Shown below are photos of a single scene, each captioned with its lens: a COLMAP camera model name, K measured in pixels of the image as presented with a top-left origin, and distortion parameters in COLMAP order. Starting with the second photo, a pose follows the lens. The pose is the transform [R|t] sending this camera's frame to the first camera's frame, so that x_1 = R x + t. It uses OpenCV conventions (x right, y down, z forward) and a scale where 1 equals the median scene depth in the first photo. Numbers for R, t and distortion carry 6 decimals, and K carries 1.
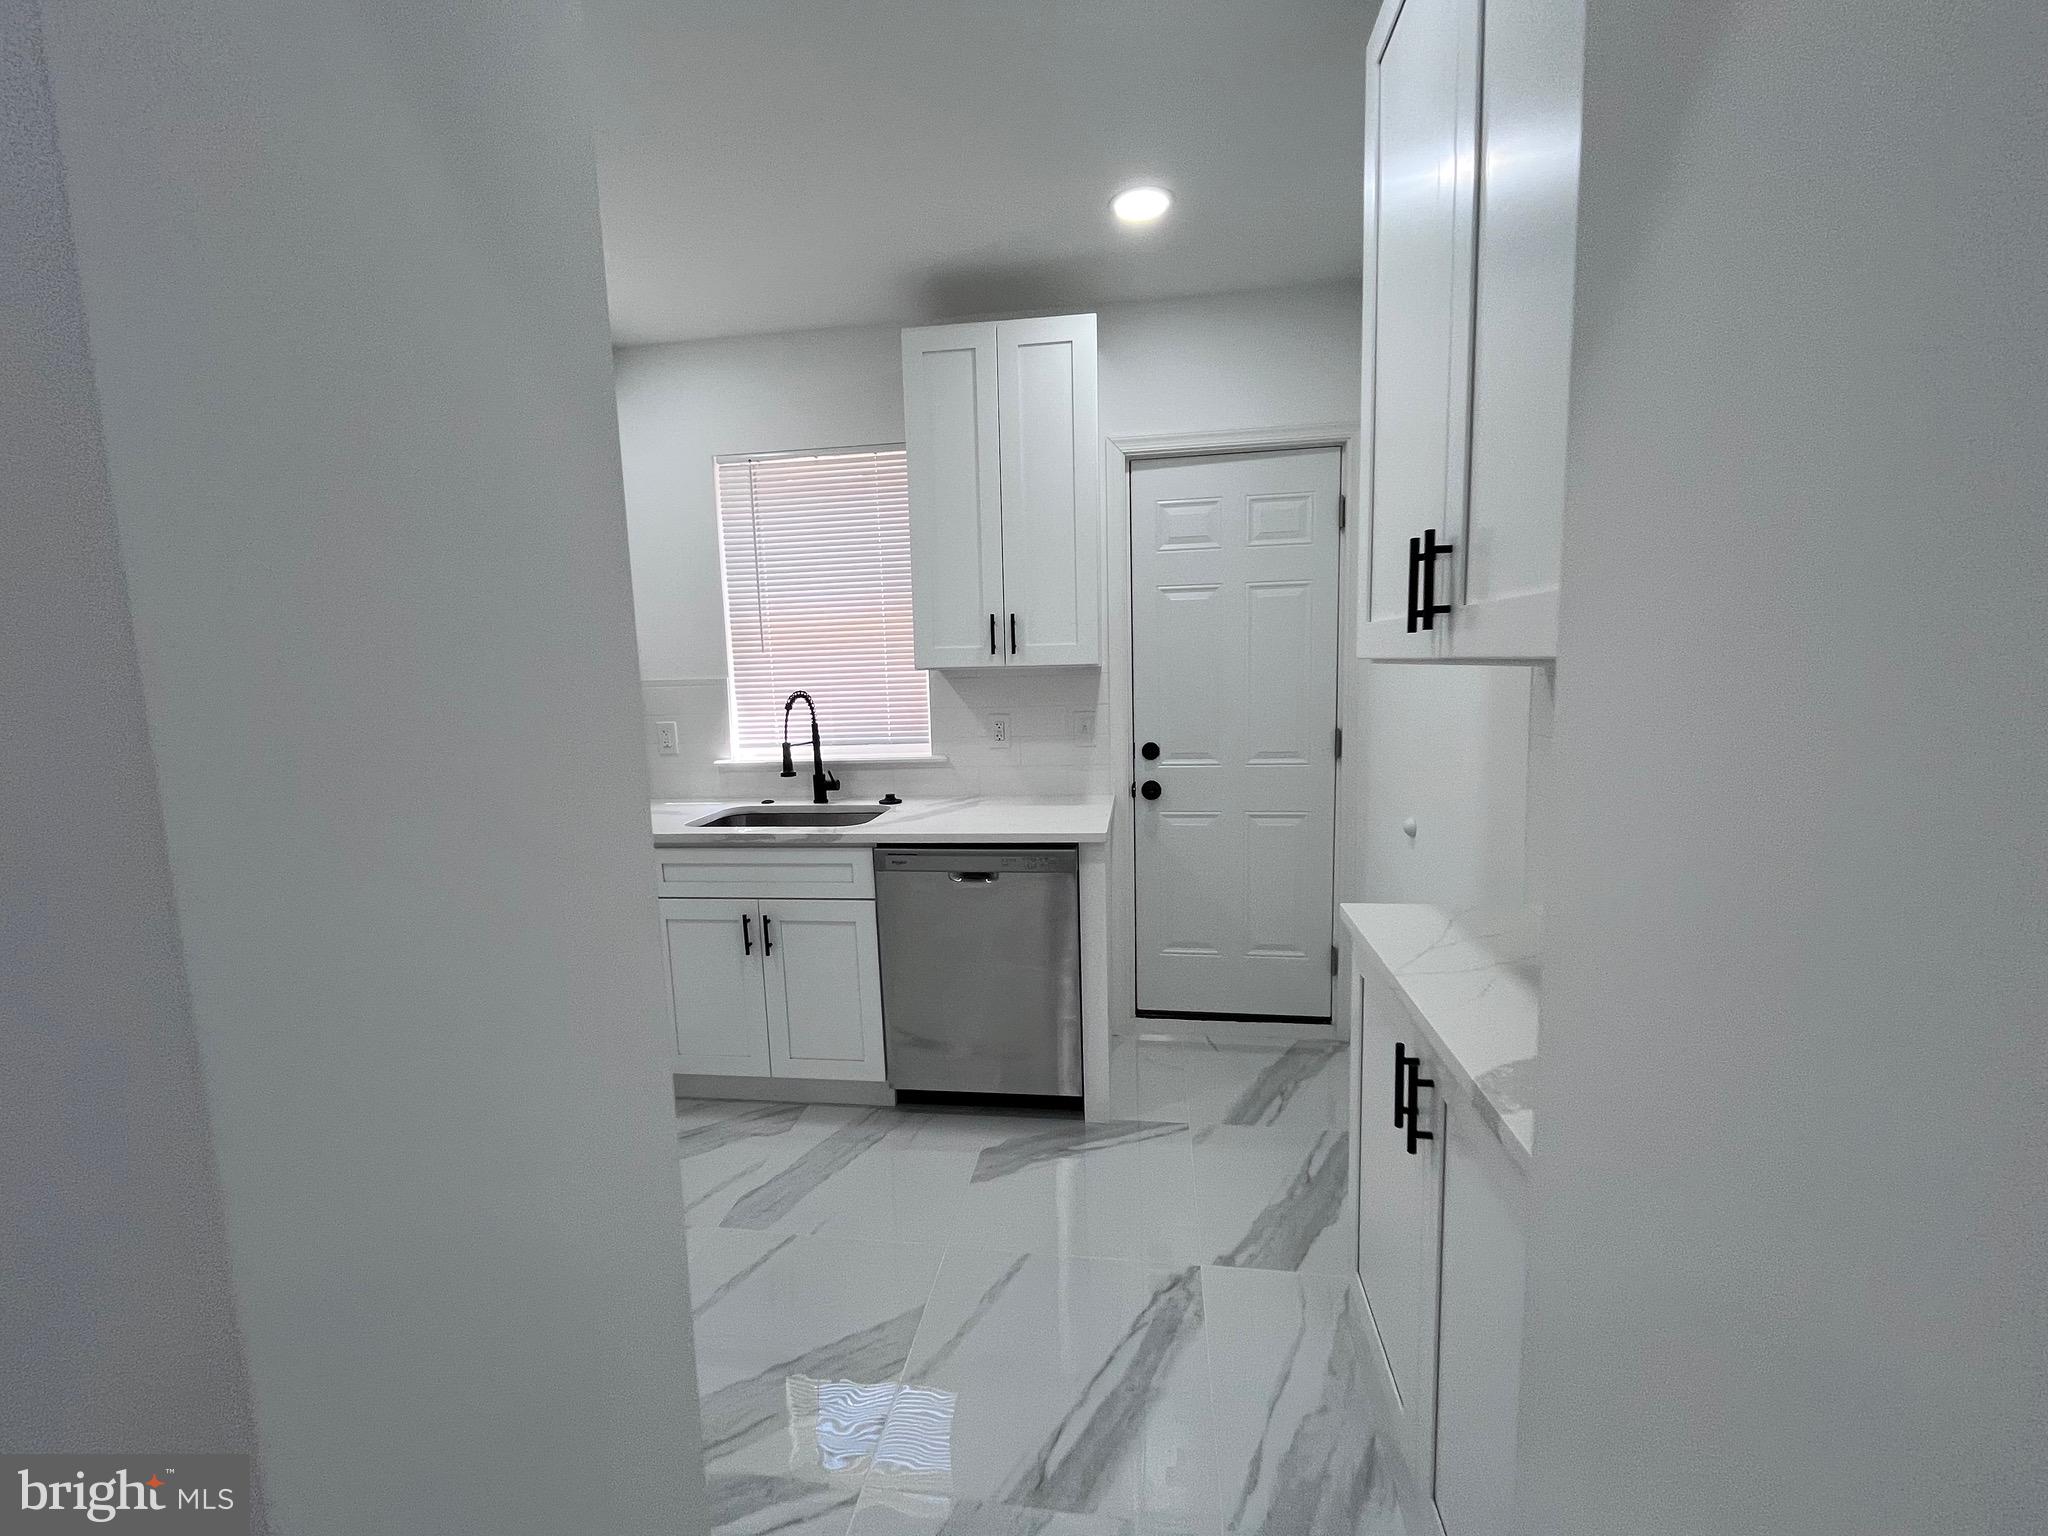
lens RADIAL K [[827.6, 0, 1022.4], [0, 827.6, 767.1], [0, 0, 1]] dist [-0.004879, -0.000233]
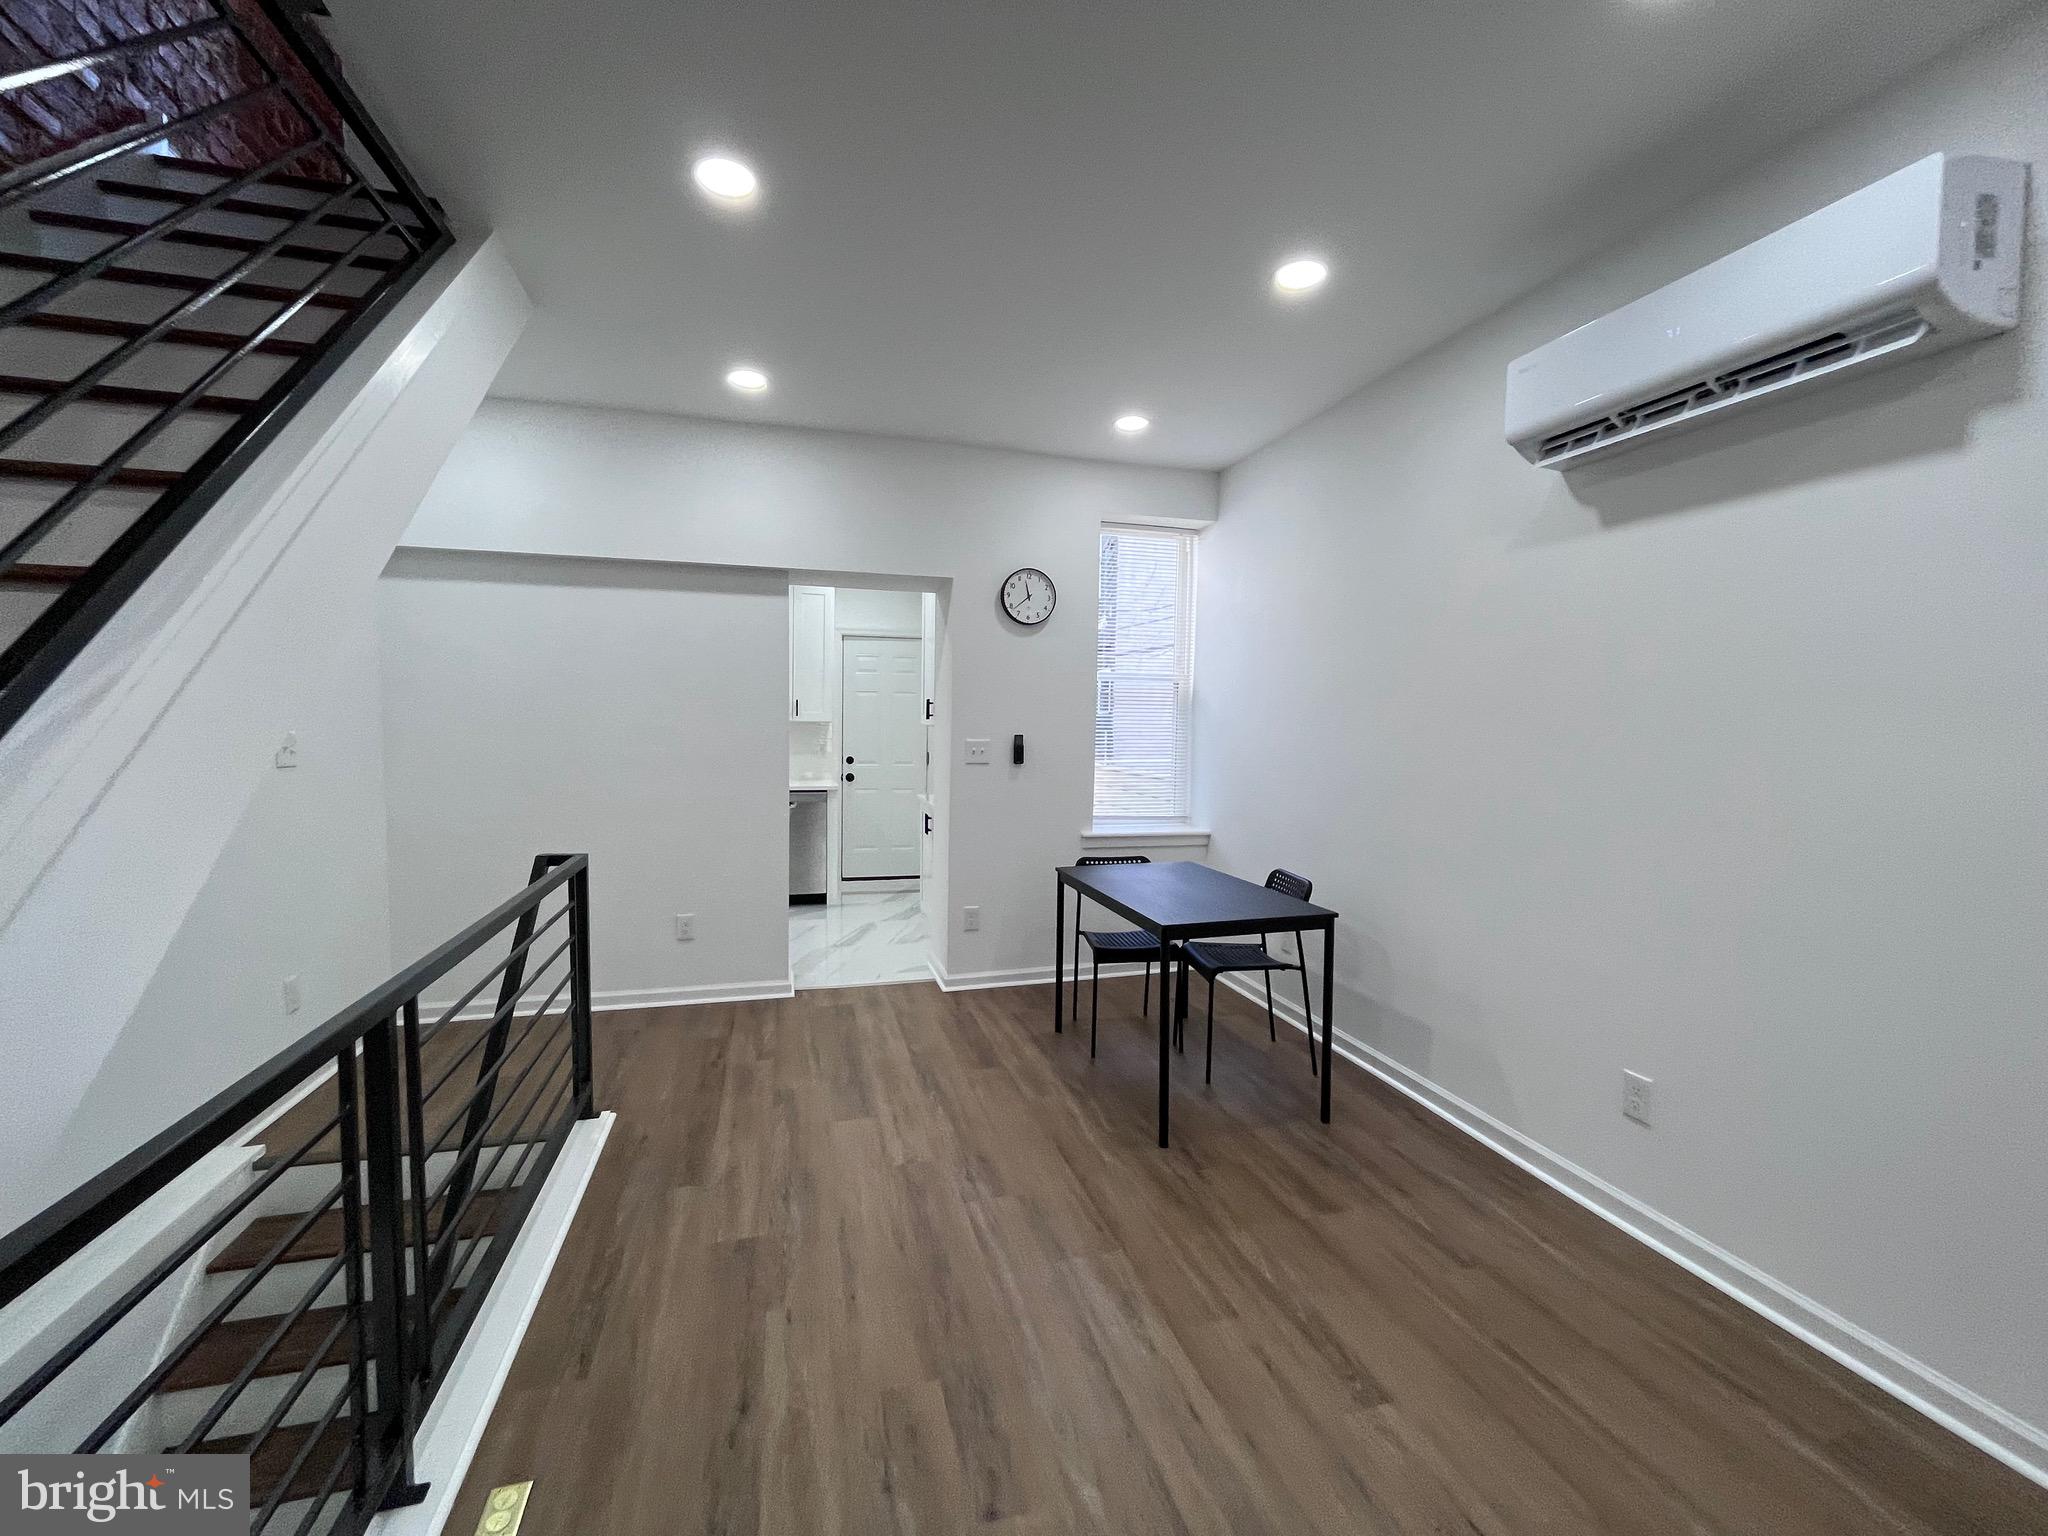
lens RADIAL K [[827.6, 0, 1024.6], [0, 827.6, 770.9], [0, 0, 1]] dist [-0.004879, -0.000233]
pose [[0.910200, 0.020954, 0.413639, -0.381265], [0.005617, 0.998003, -0.062916, 0.170442], [-0.414131, 0.059590, 0.908265, -1.384477]]
